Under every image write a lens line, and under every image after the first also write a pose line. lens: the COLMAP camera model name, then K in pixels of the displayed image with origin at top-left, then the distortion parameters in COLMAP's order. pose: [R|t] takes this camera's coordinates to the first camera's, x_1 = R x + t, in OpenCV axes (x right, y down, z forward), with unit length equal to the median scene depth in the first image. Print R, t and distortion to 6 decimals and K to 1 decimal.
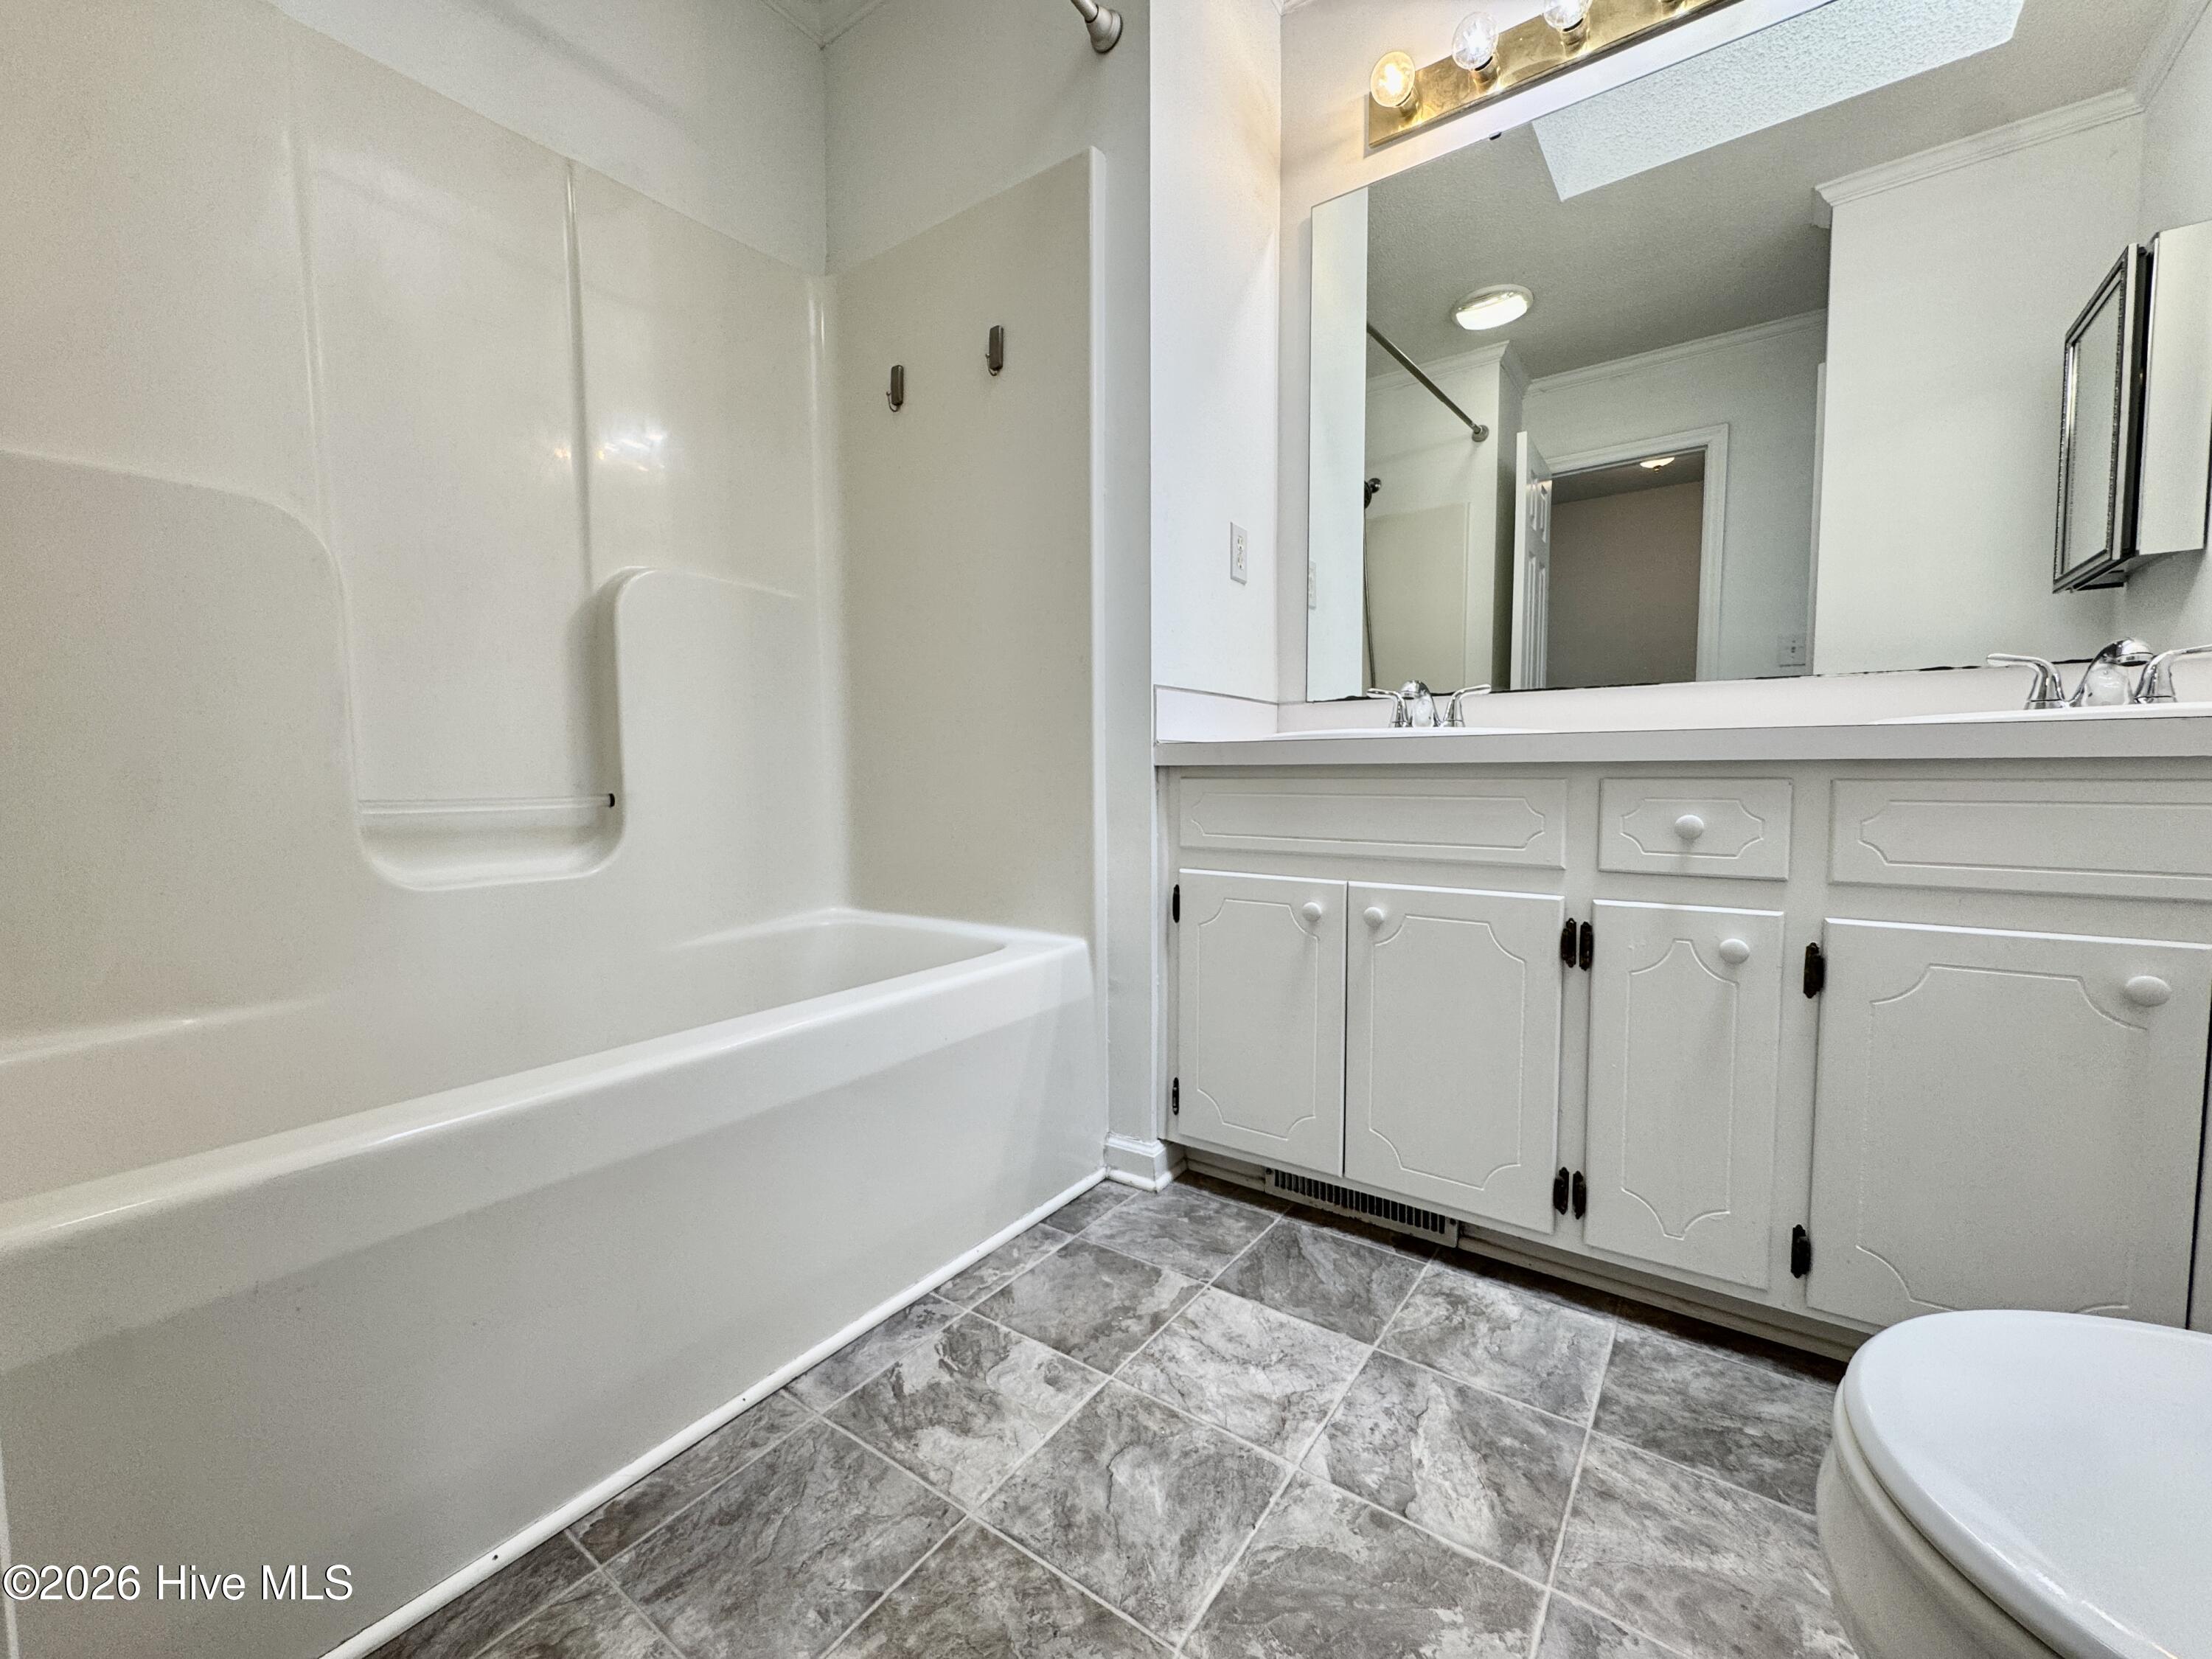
lens RADIAL K [[884.3, 0, 1111.9], [0, 884.3, 833.3], [0, 0, 1]] dist [-0.002555, -0.000101]
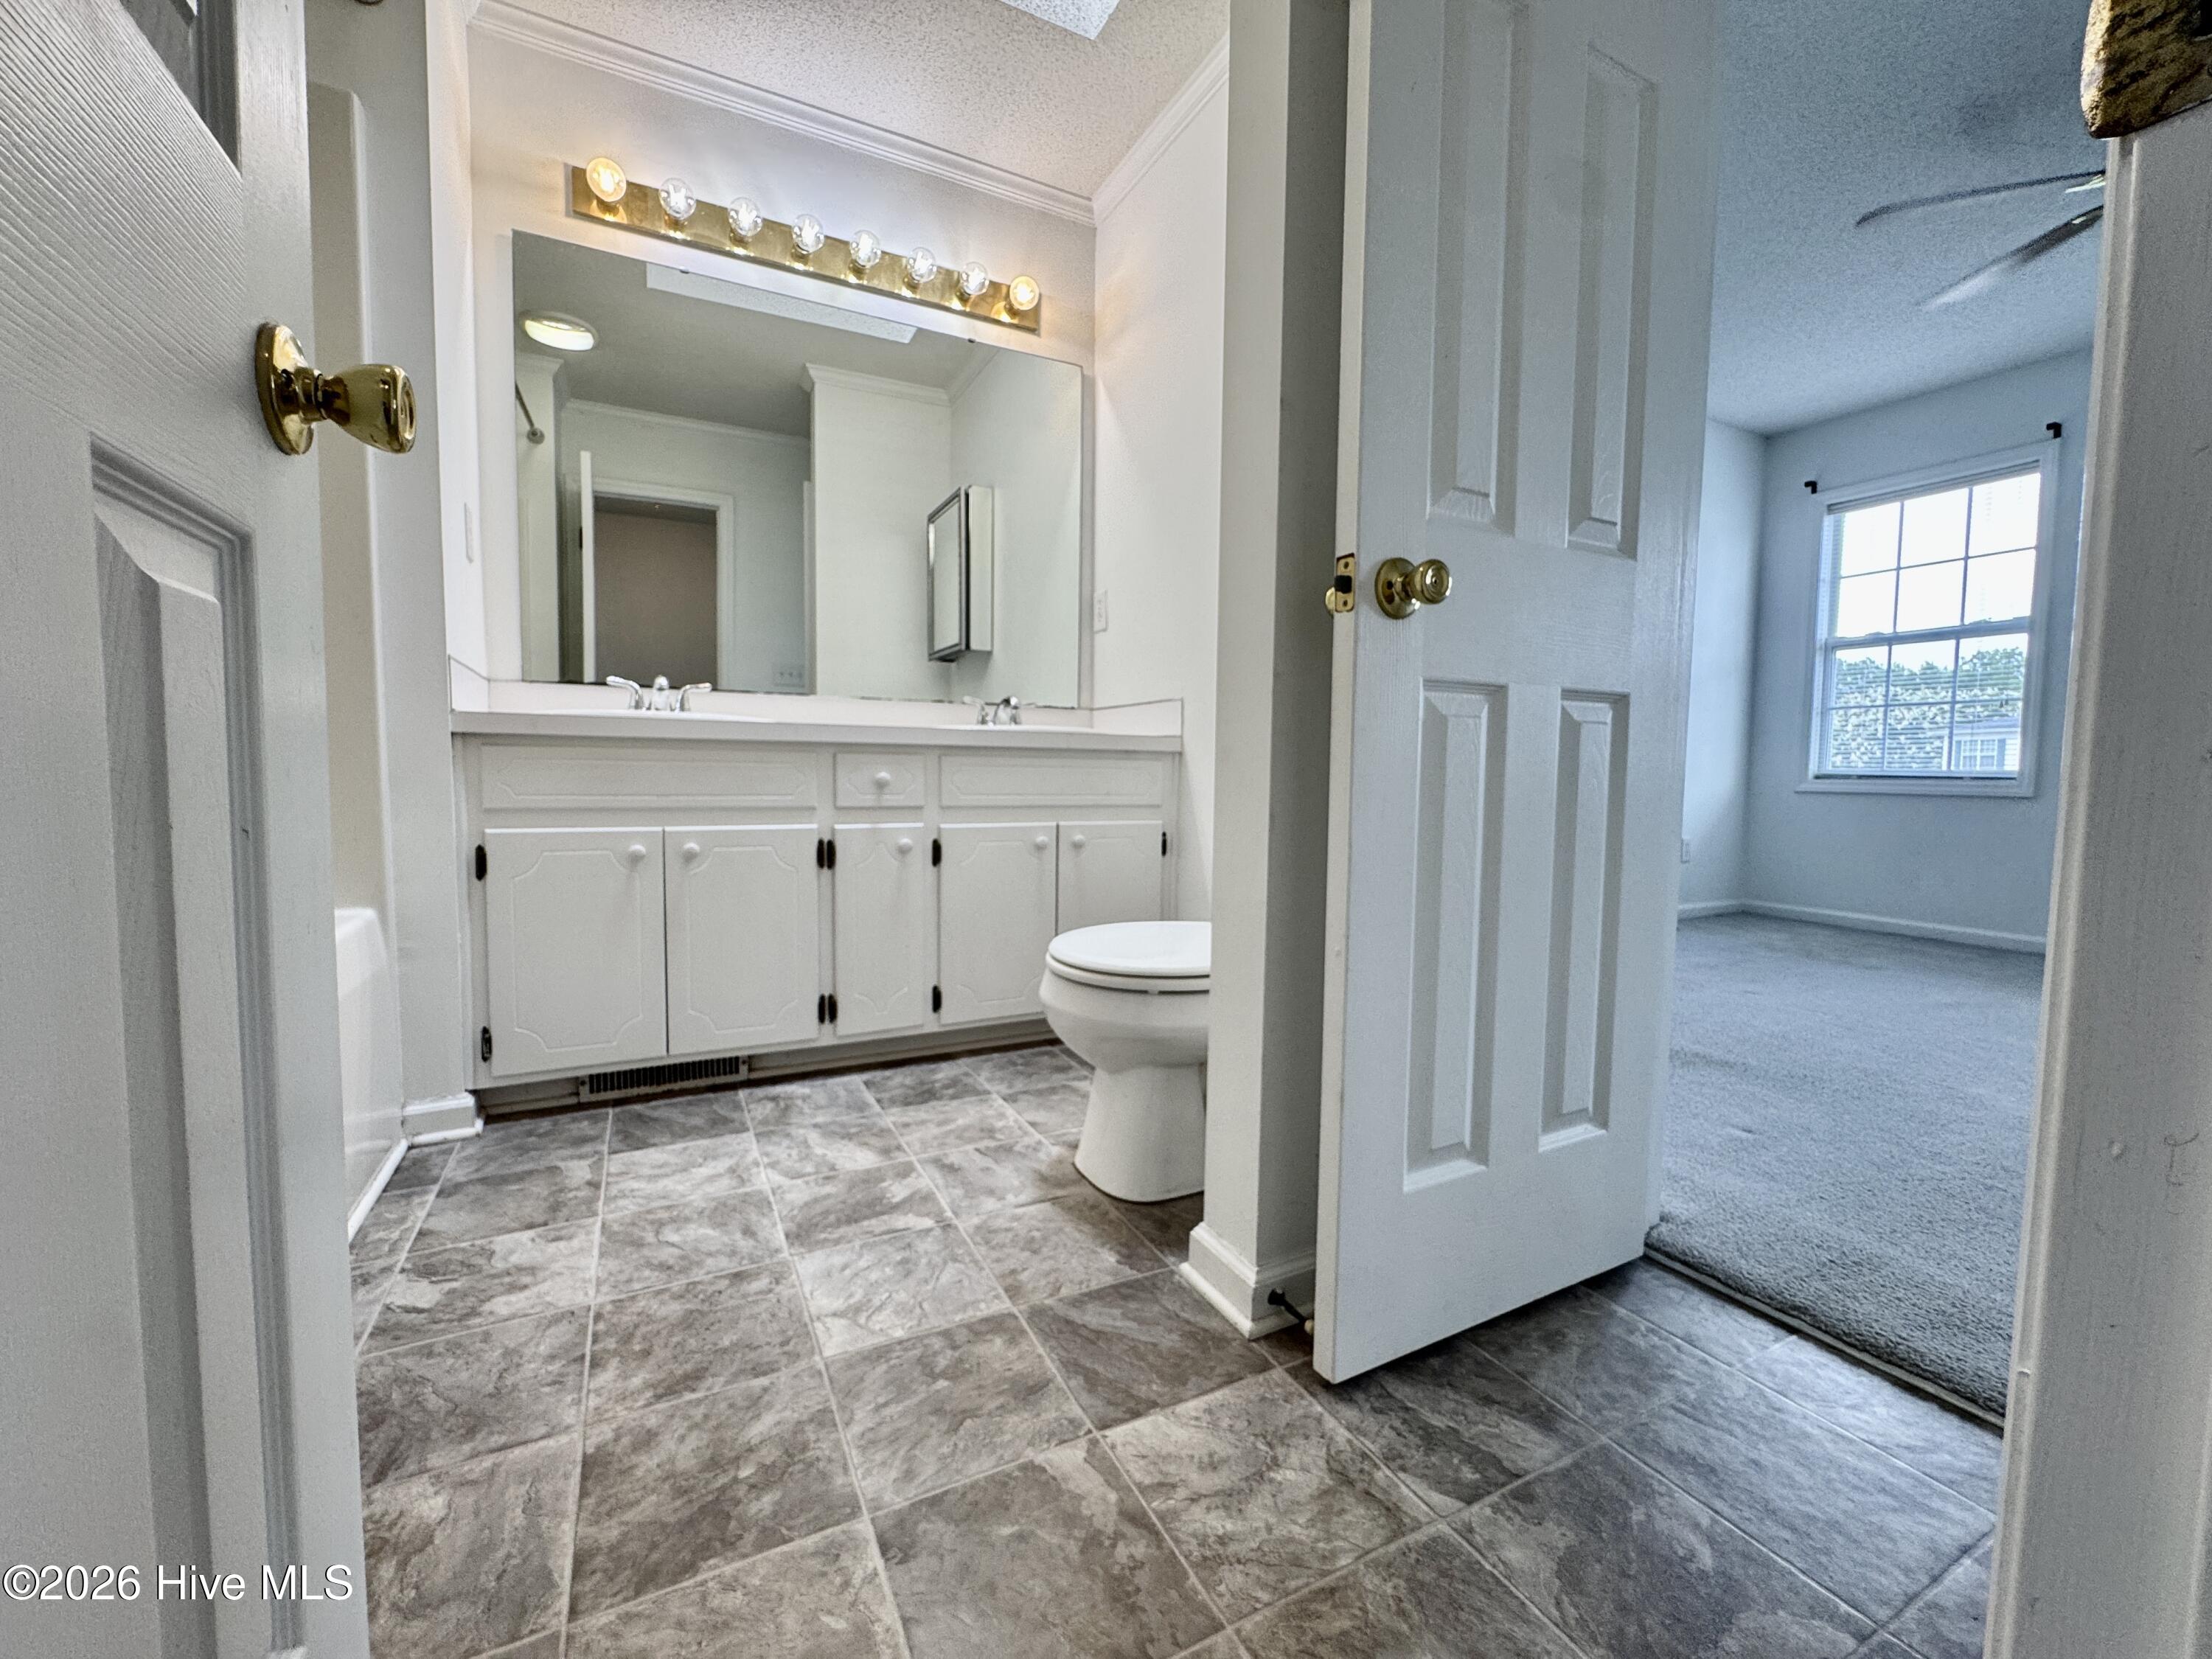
lens RADIAL K [[884.3, 0, 1101.5], [0, 884.3, 826.5], [0, 0, 1]] dist [-0.002555, -0.000101]
pose [[0.454179, -0.044083, 0.889819, -0.614426], [0.046741, 0.998579, 0.025613, 0.051152], [-0.889684, 0.029958, 0.455594, -0.176176]]
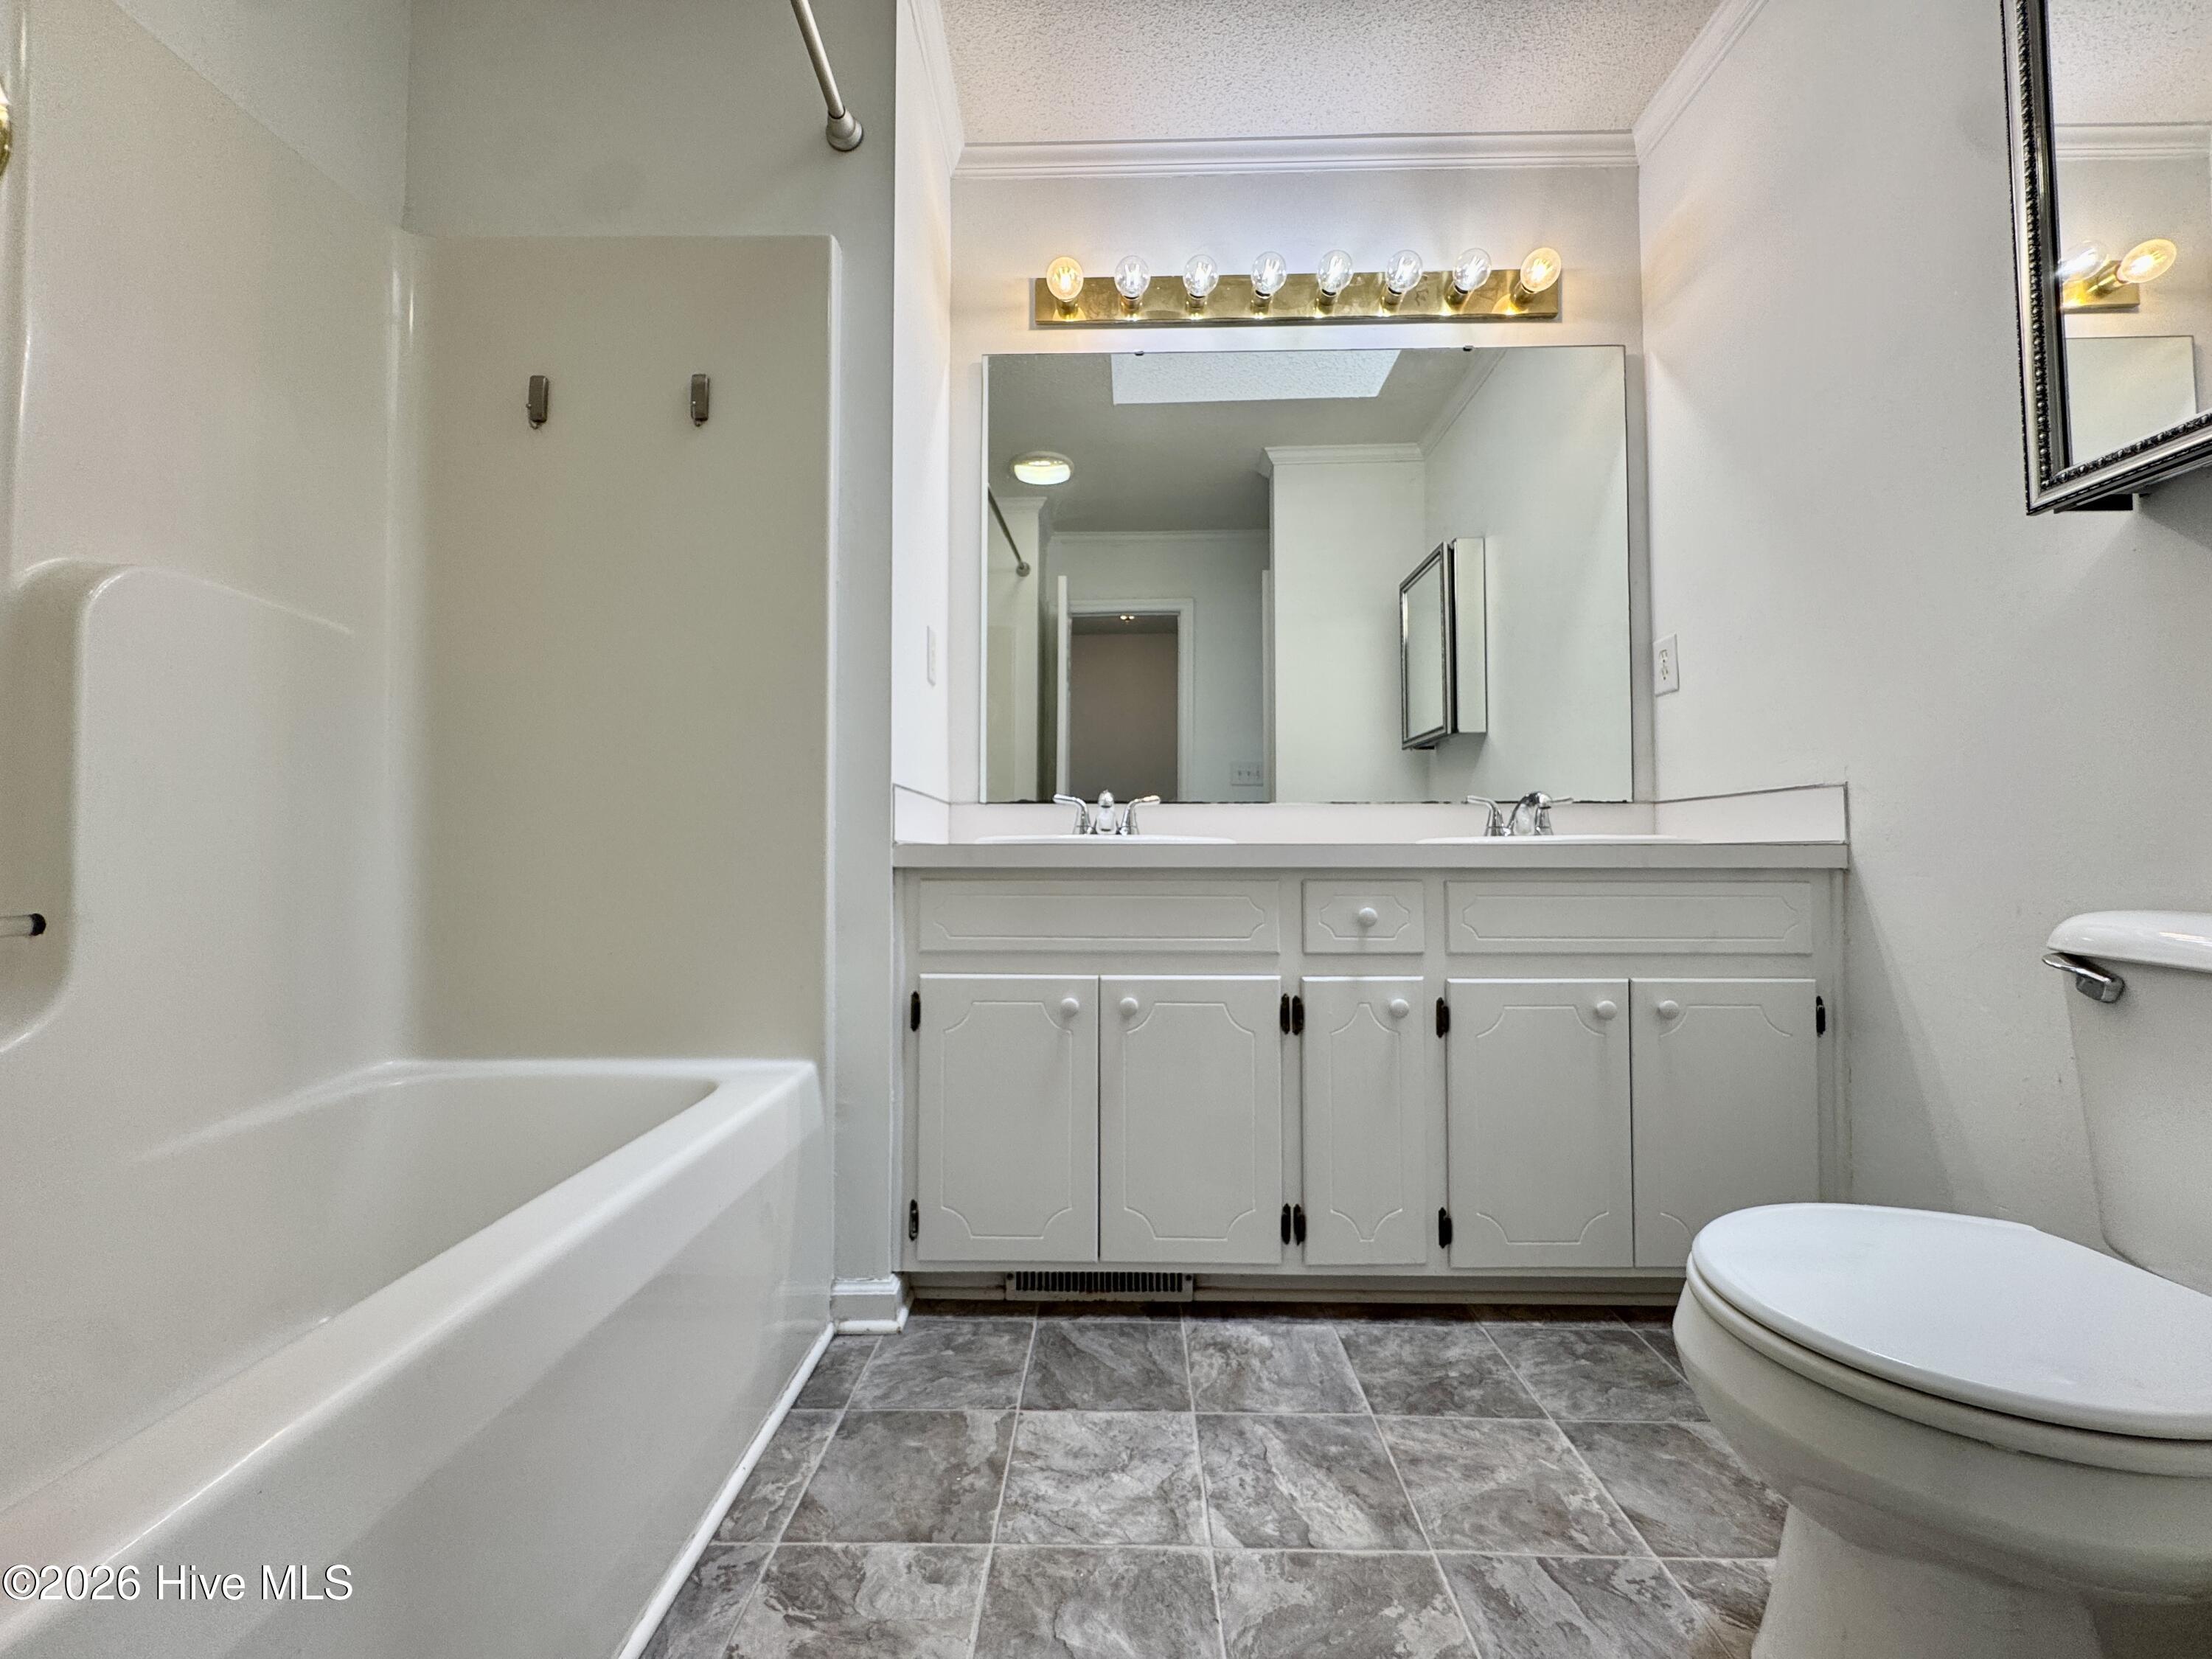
lens RADIAL K [[884.3, 0, 1104.9], [0, 884.3, 833.7], [0, 0, 1]] dist [-0.002555, -0.000101]
pose [[0.825097, 0.020905, 0.564603, -0.346911], [0.034776, 0.995541, -0.087682, -0.023415], [-0.563919, 0.091981, 0.820692, 0.096875]]
